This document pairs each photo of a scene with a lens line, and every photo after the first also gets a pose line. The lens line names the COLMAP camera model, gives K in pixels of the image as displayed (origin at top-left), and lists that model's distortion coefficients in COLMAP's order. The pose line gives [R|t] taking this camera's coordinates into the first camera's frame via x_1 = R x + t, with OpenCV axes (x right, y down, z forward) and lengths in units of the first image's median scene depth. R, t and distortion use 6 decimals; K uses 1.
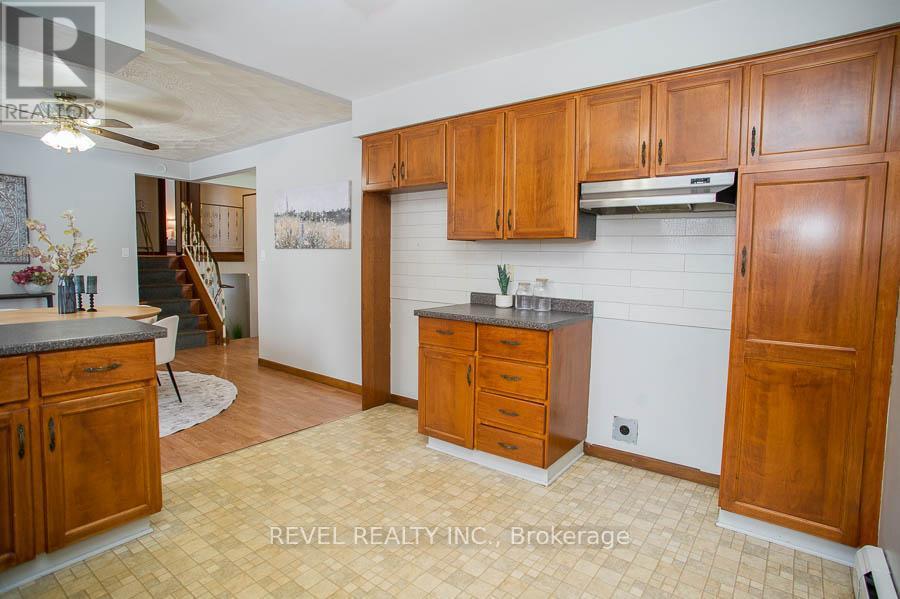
lens RADIAL K [[463.9, 0, 450.0], [0, 463.9, 299.5], [0, 0, 1]] dist [-0.086742, 0.049602]
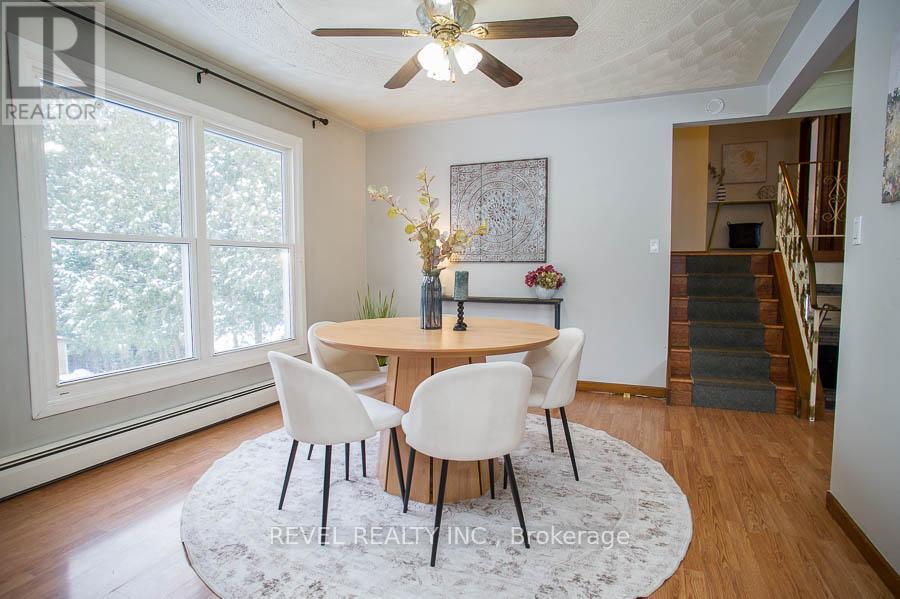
lens RADIAL K [[476.1, 0, 454.8], [0, 476.1, 300.0], [0, 0, 1]] dist [-0.084840, 0.055188]
pose [[0.249427, 0.053499, -0.966915, -0.205872], [-0.082475, 0.996019, 0.033834, -0.042127], [0.964875, 0.071307, 0.252846, 0.975088]]
